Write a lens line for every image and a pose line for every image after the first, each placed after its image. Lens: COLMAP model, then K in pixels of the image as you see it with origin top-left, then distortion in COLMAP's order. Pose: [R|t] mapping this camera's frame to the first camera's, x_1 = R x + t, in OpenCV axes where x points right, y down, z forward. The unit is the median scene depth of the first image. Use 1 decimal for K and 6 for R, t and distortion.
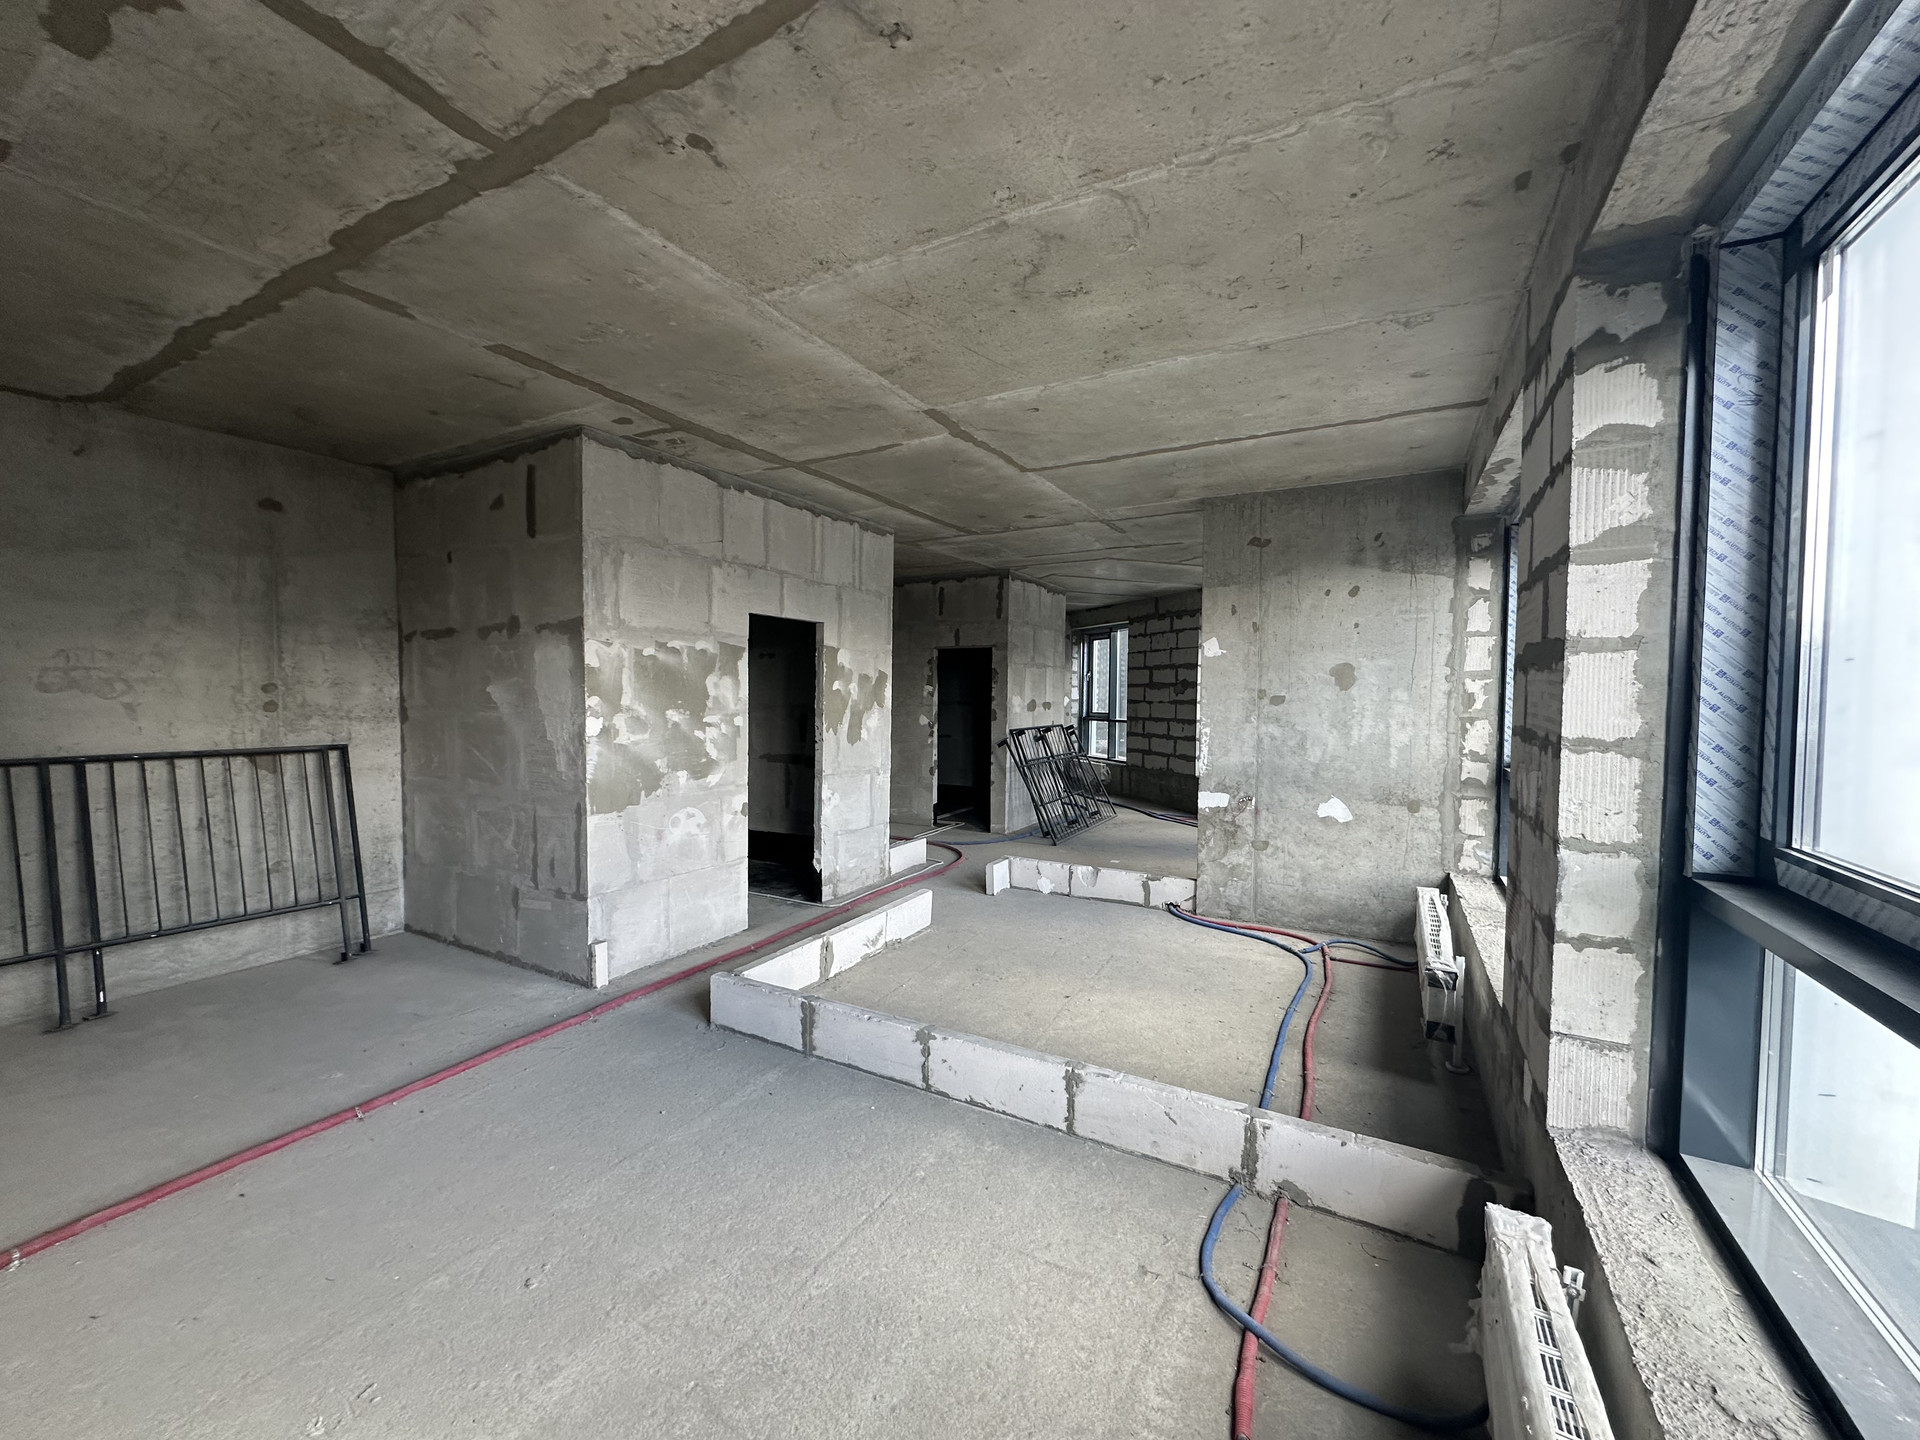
lens RADIAL K [[762.4, 0, 958.3], [0, 762.4, 721.0], [0, 0, 1]] dist [-0.000908, 0.000051]
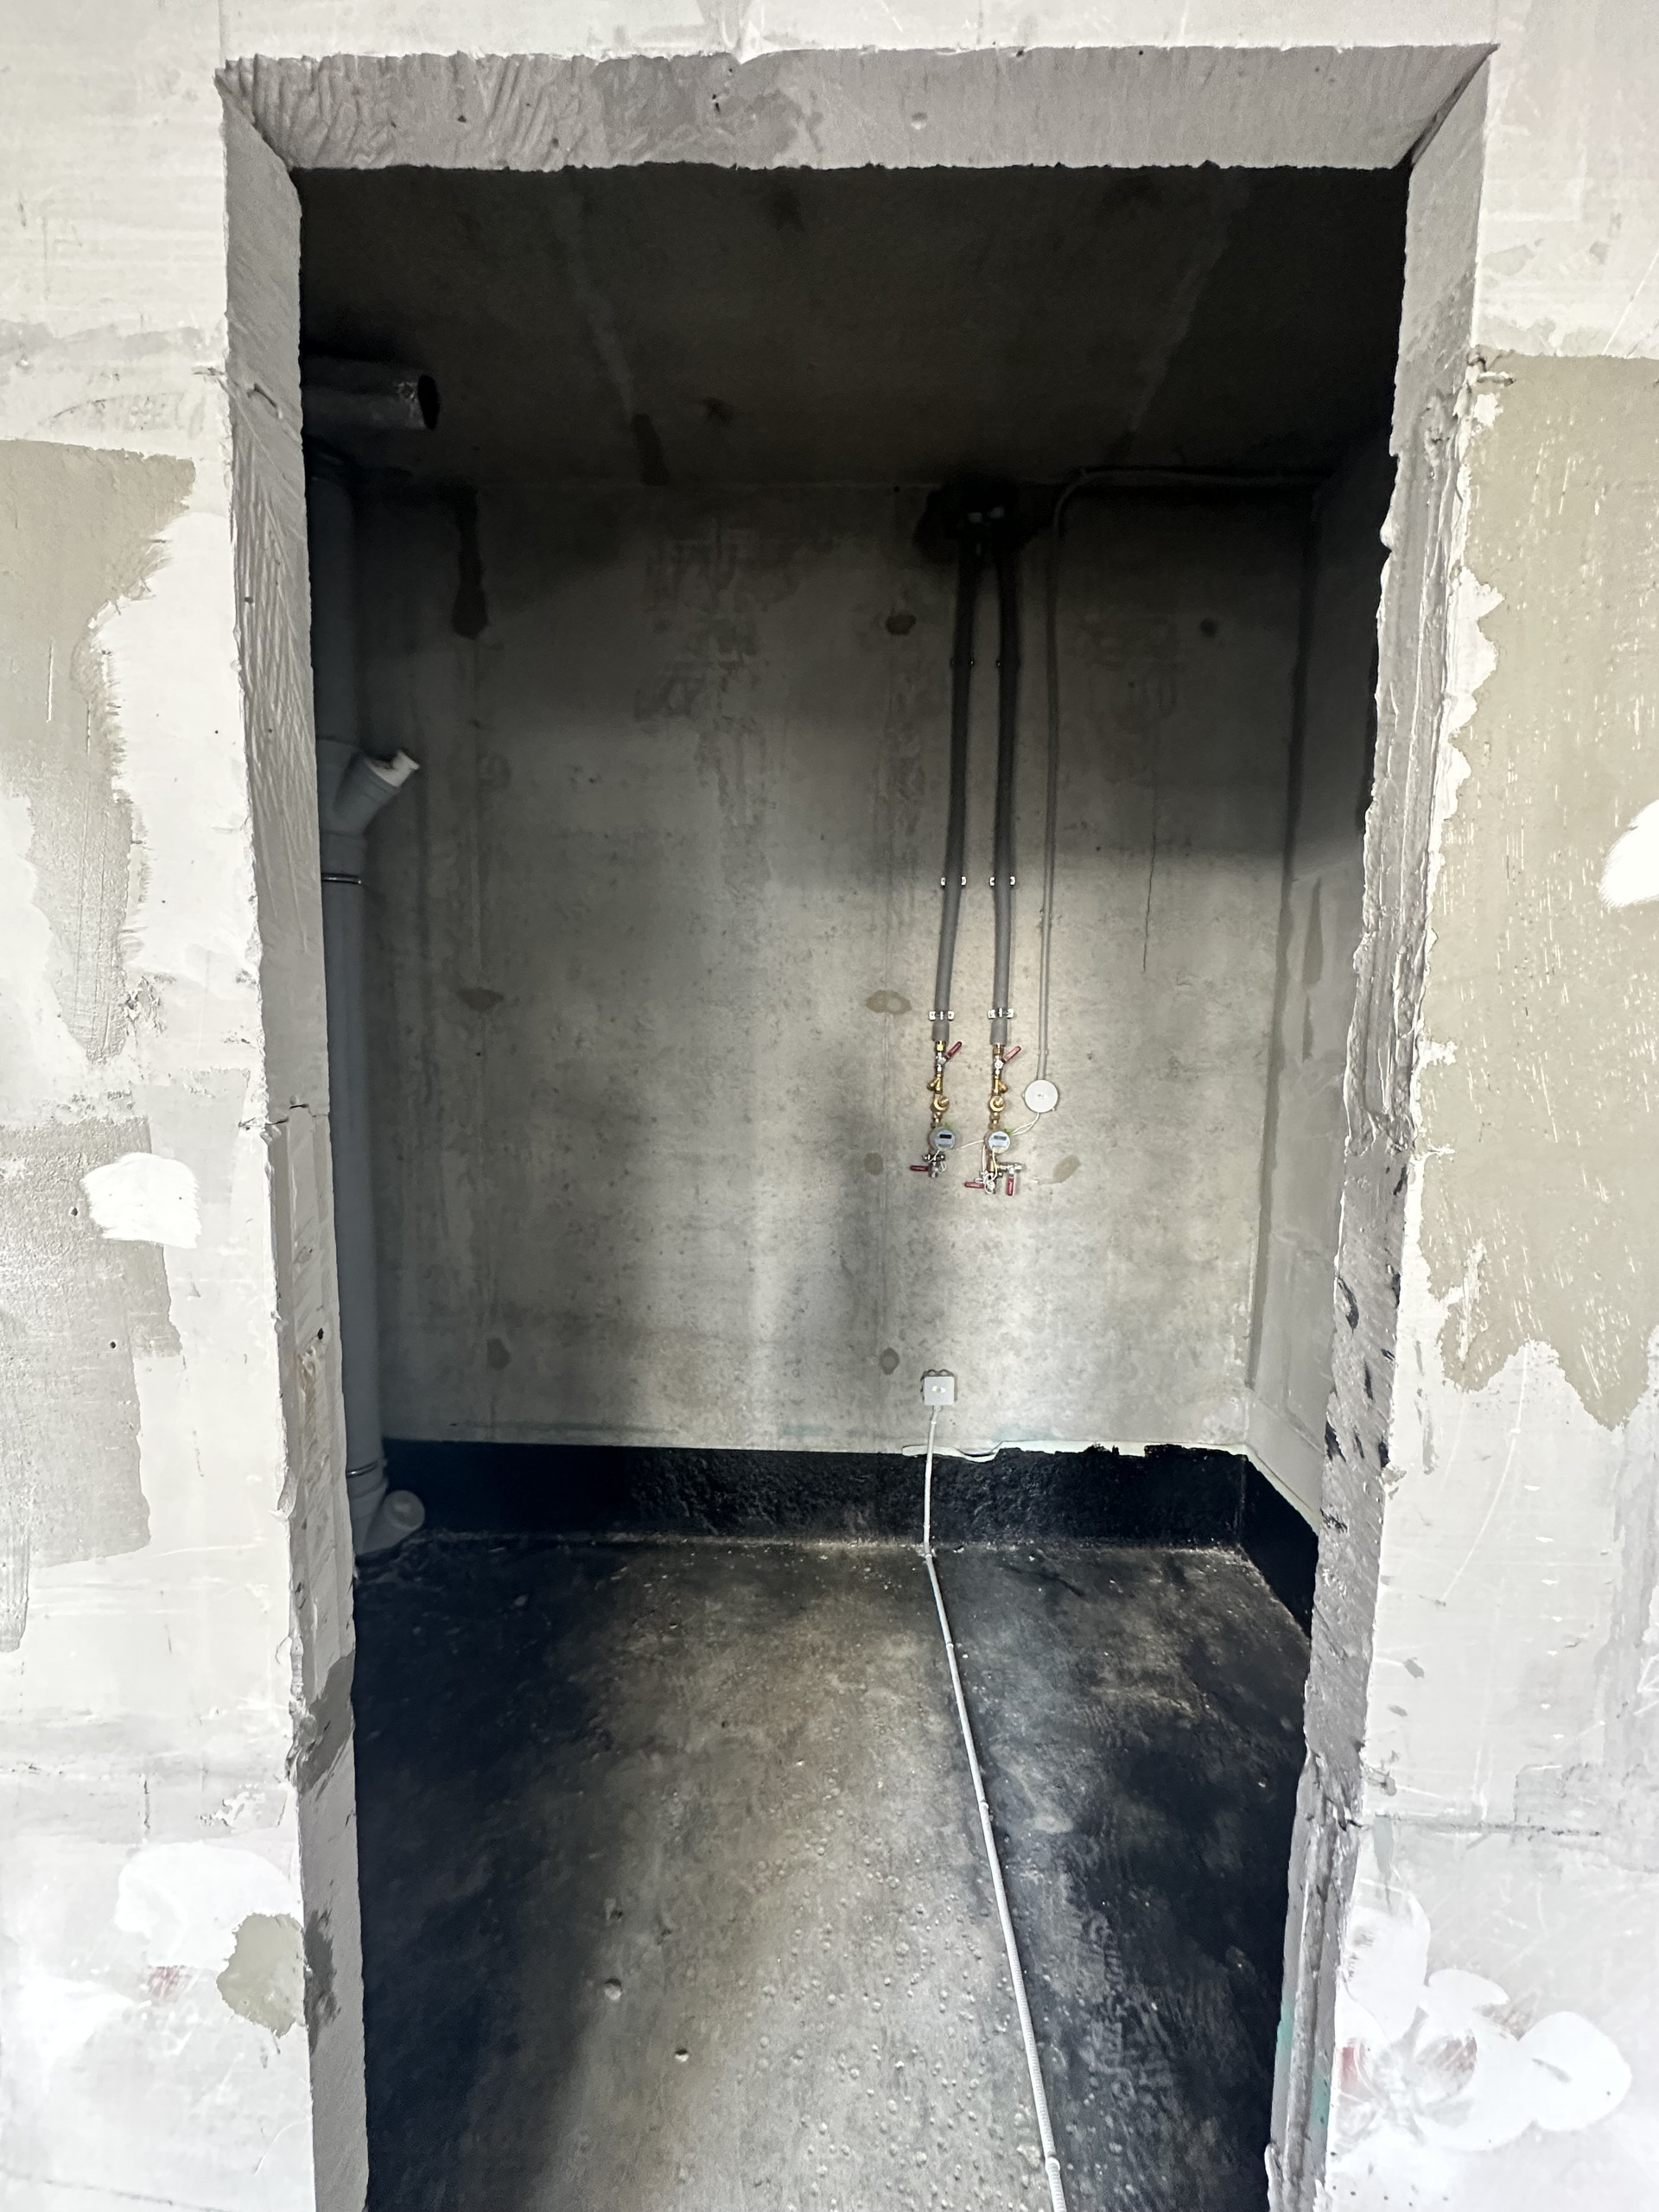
lens RADIAL K [[878.3, 0, 827.6], [0, 878.3, 1106.3], [0, 0, 1]] dist [-0.000908, 0.000051]
pose [[0.470593, 0.067401, -0.879772, -0.138428], [-0.042202, 0.997656, 0.053859, -0.024095], [0.881340, 0.011782, 0.472335, 1.039466]]
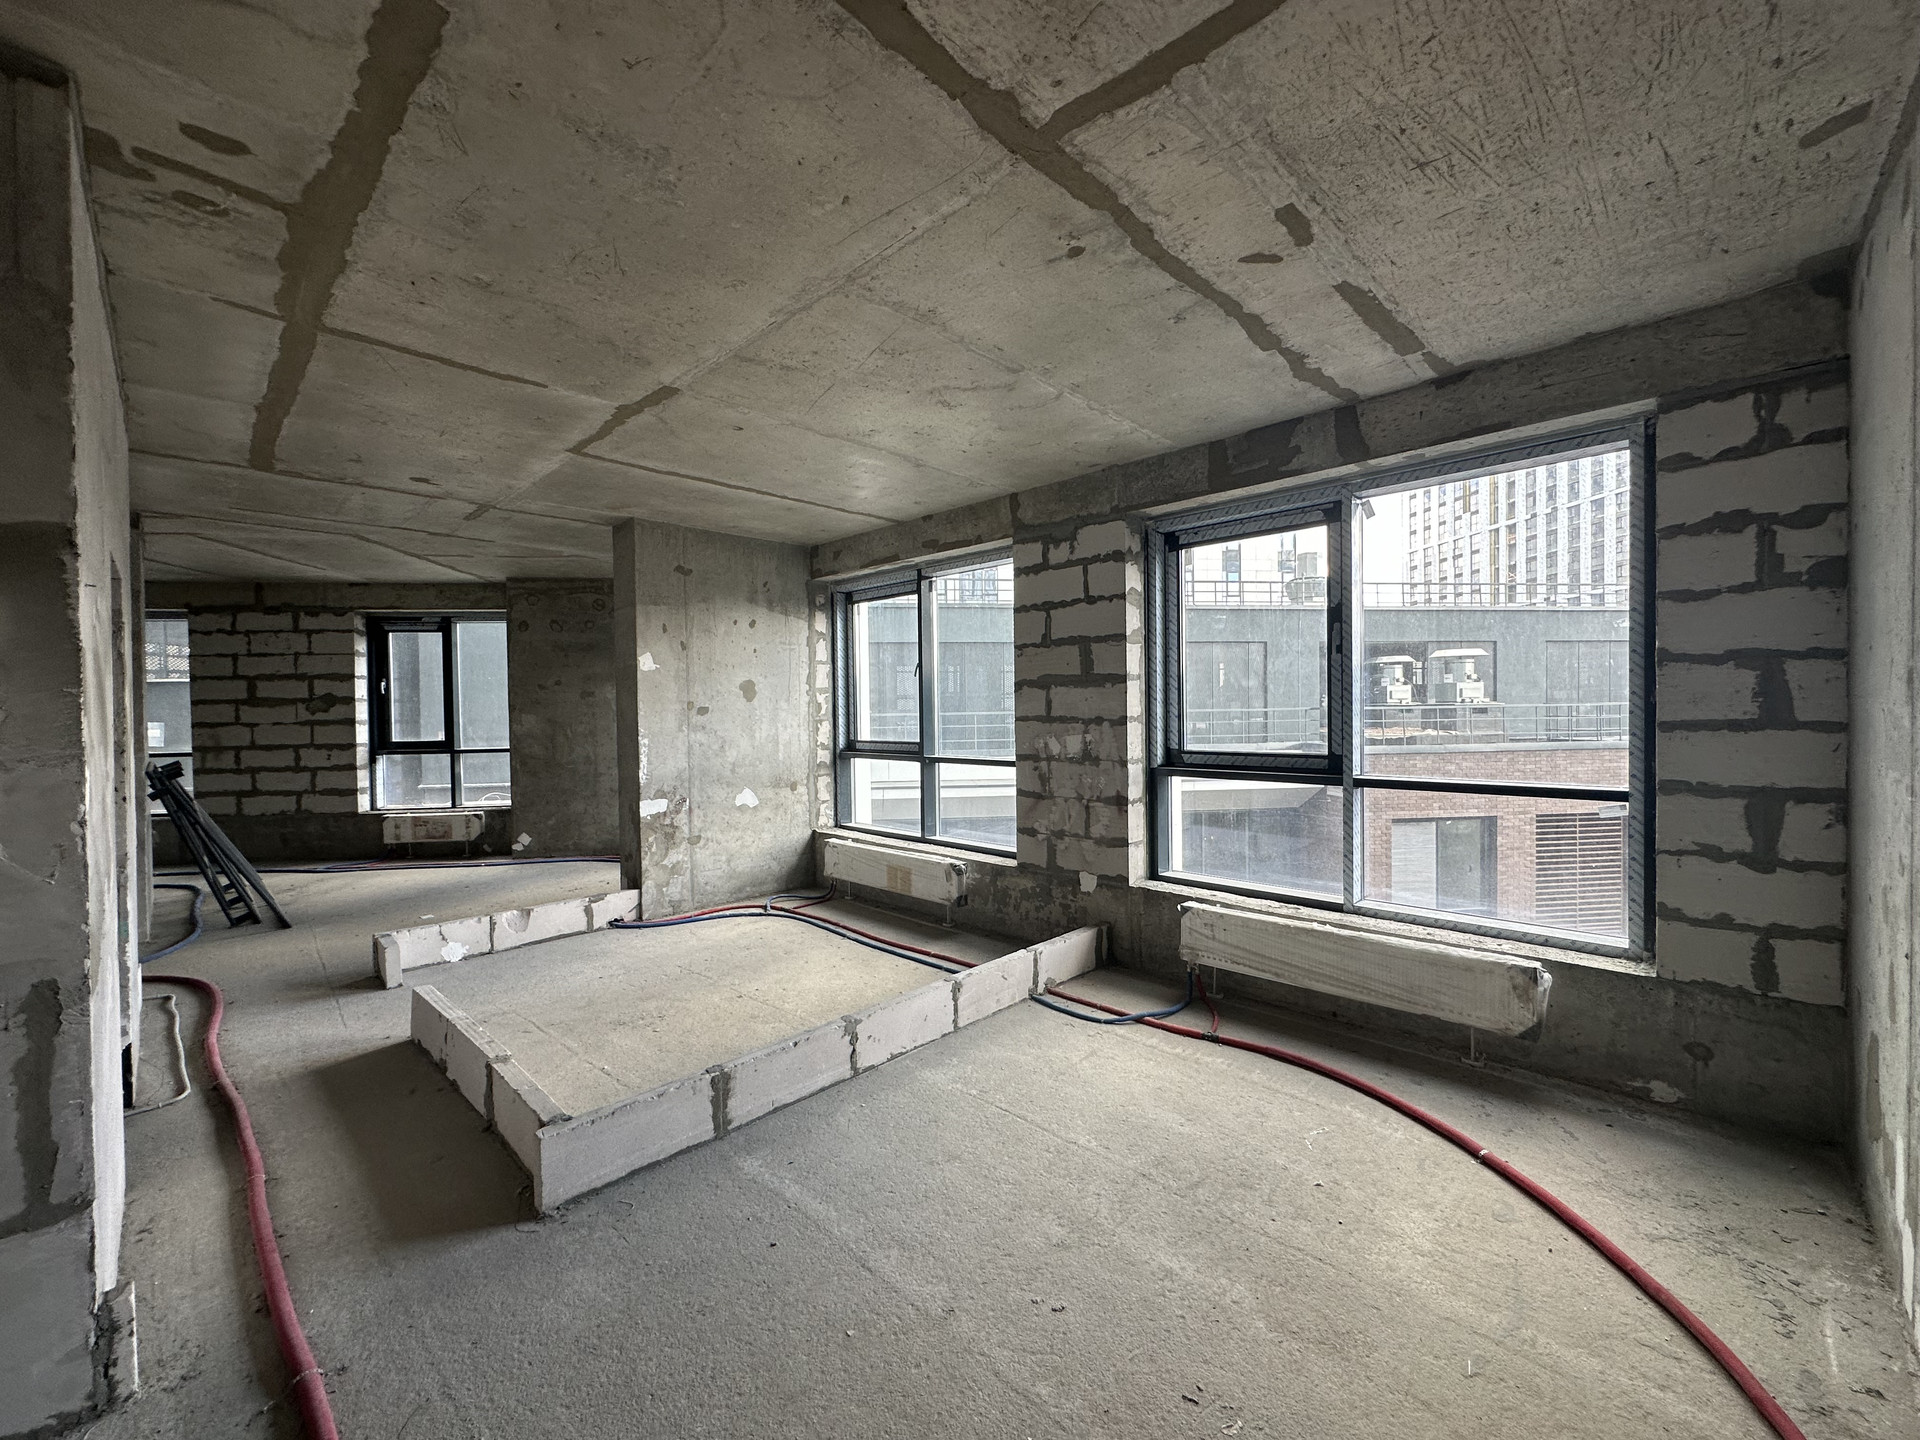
lens RADIAL K [[762.4, 0, 957.9], [0, 762.4, 722.1], [0, 0, 1]] dist [-0.000908, 0.000051]
pose [[0.259250, -0.028954, 0.965376, -0.628392], [0.051094, 0.998562, 0.016228, -0.009871], [-0.964458, 0.045118, 0.260357, 0.350427]]
